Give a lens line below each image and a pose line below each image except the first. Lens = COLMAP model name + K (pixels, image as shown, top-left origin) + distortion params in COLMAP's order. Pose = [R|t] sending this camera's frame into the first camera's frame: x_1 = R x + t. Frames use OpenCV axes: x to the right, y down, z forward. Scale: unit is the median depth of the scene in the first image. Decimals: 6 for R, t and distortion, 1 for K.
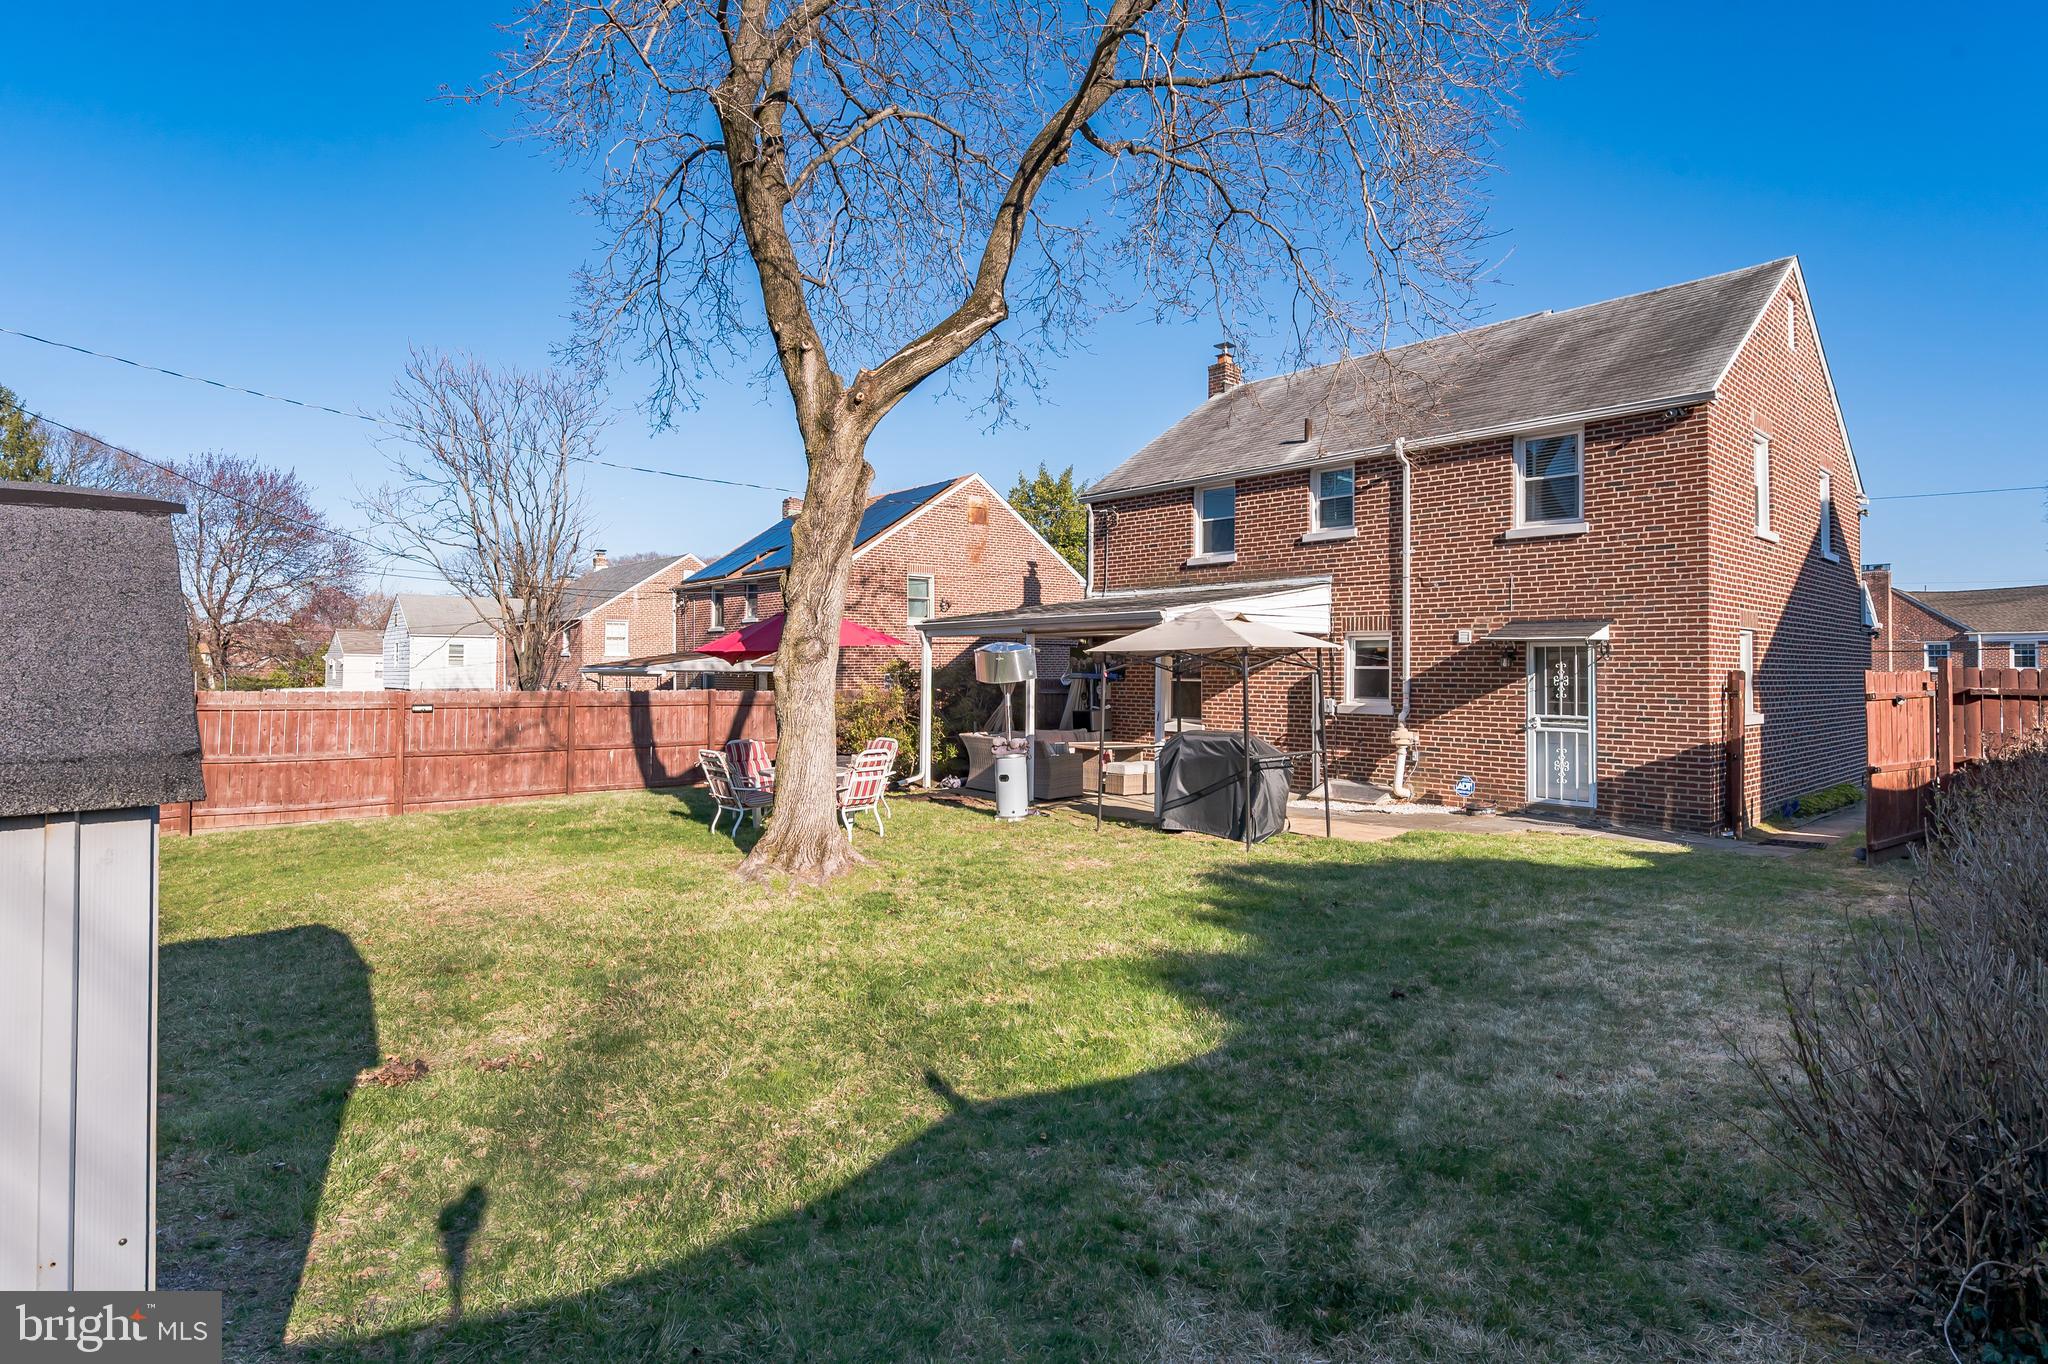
lens RADIAL K [[1011.7, 0, 1024.0], [0, 1011.7, 682.0], [0, 0, 1]] dist [-0.000251, -0.000188]
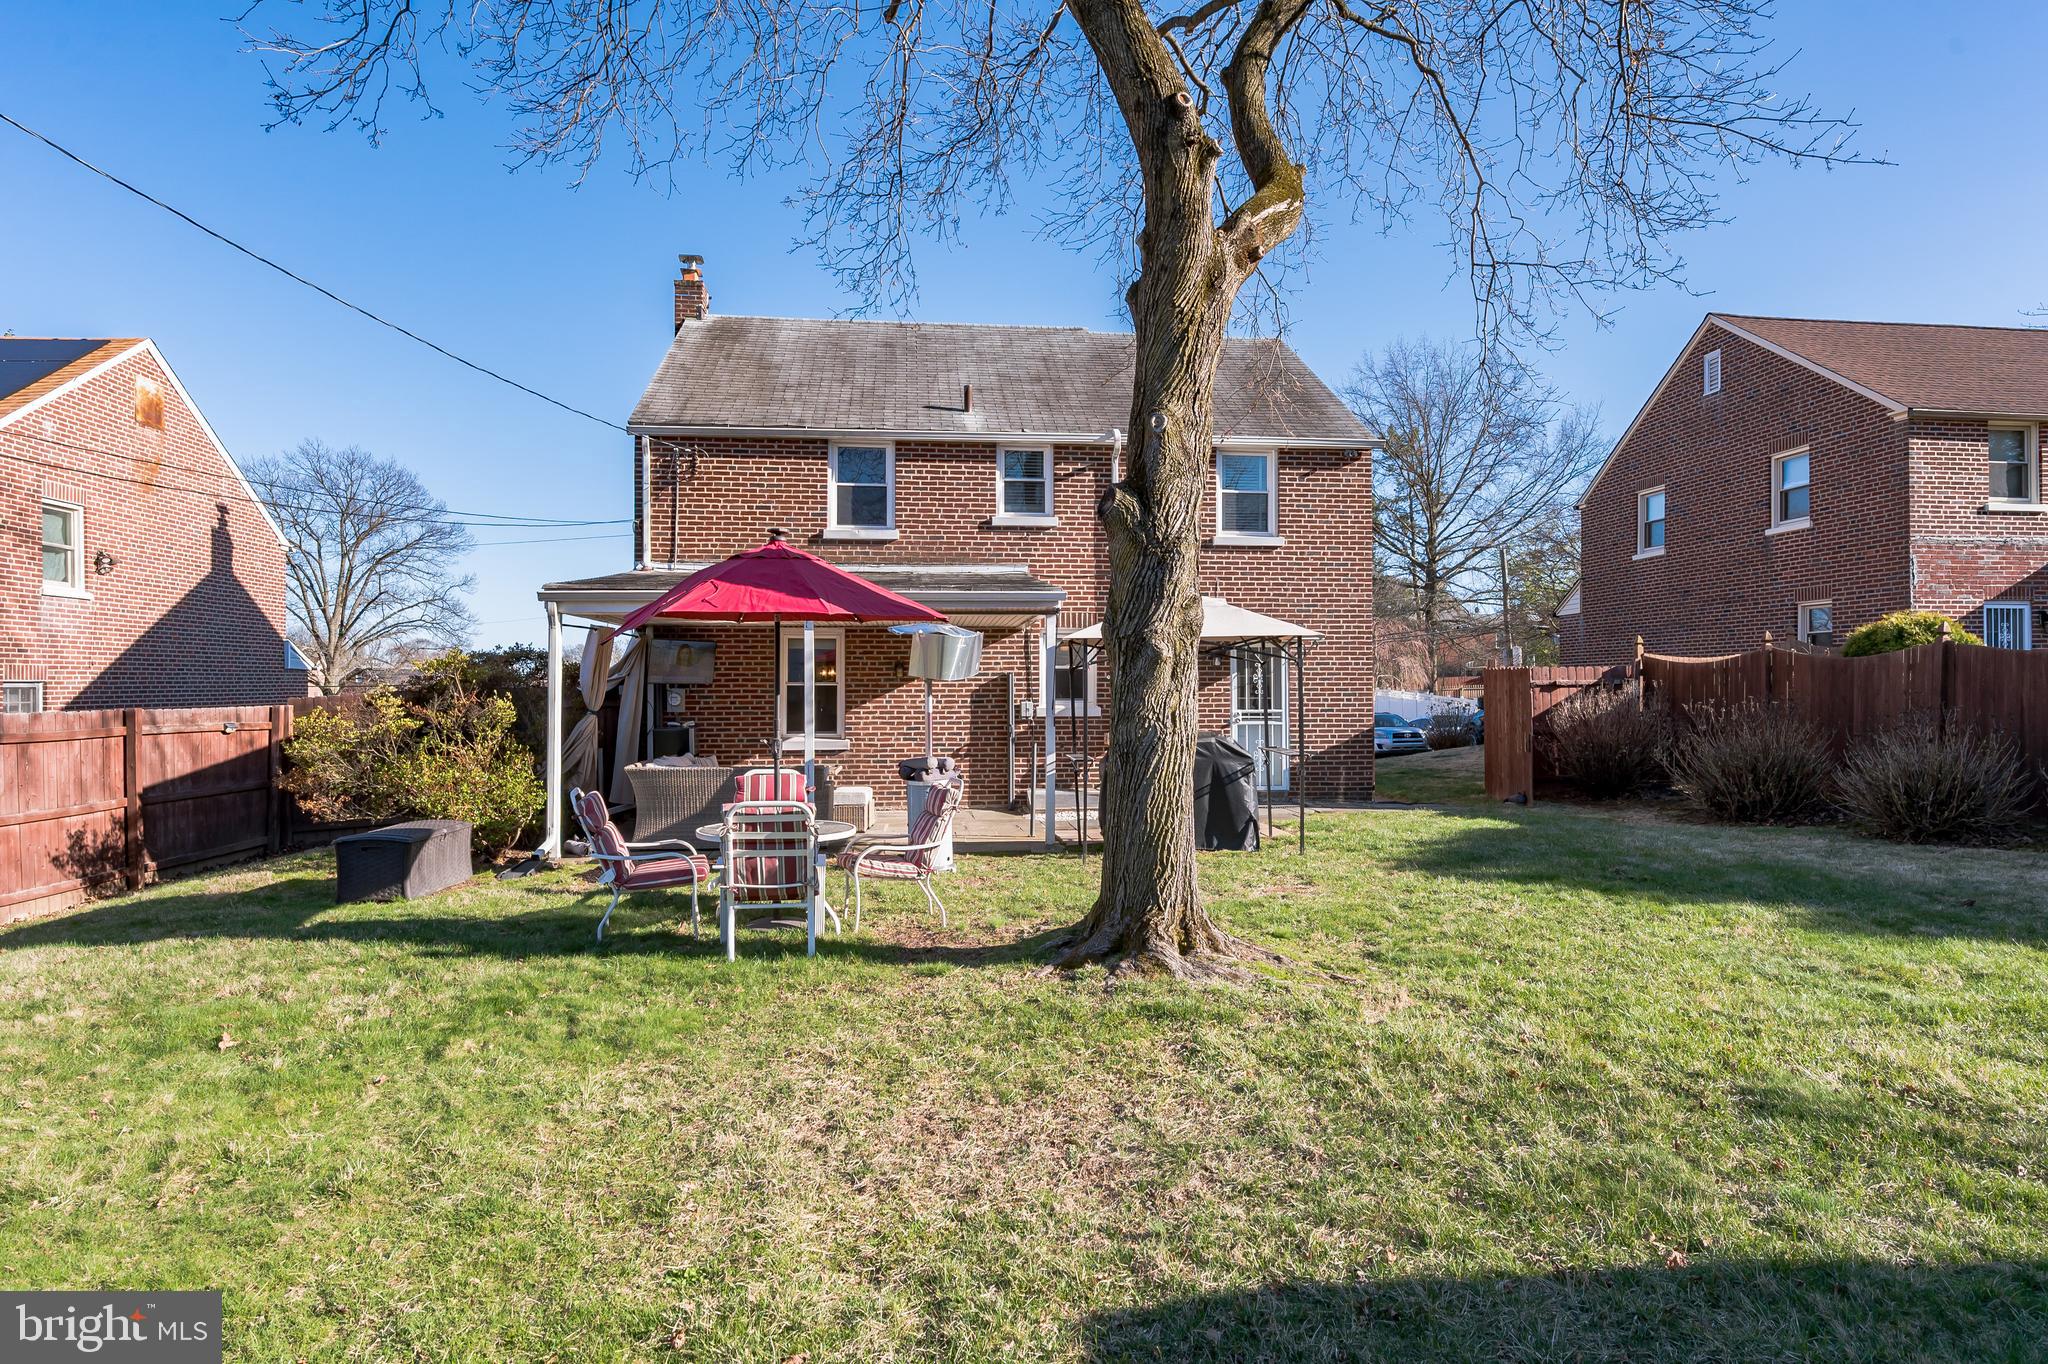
lens RADIAL K [[1153.5, 0, 1024.0], [0, 1153.5, 682.0], [0, 0, 1]] dist [-0.003715, -0.000576]
pose [[0.596378, -0.003759, 0.802695, -0.516933], [0.015874, 0.999849, -0.007112, 0.006227], [-0.802547, 0.016983, 0.596347, 0.378482]]
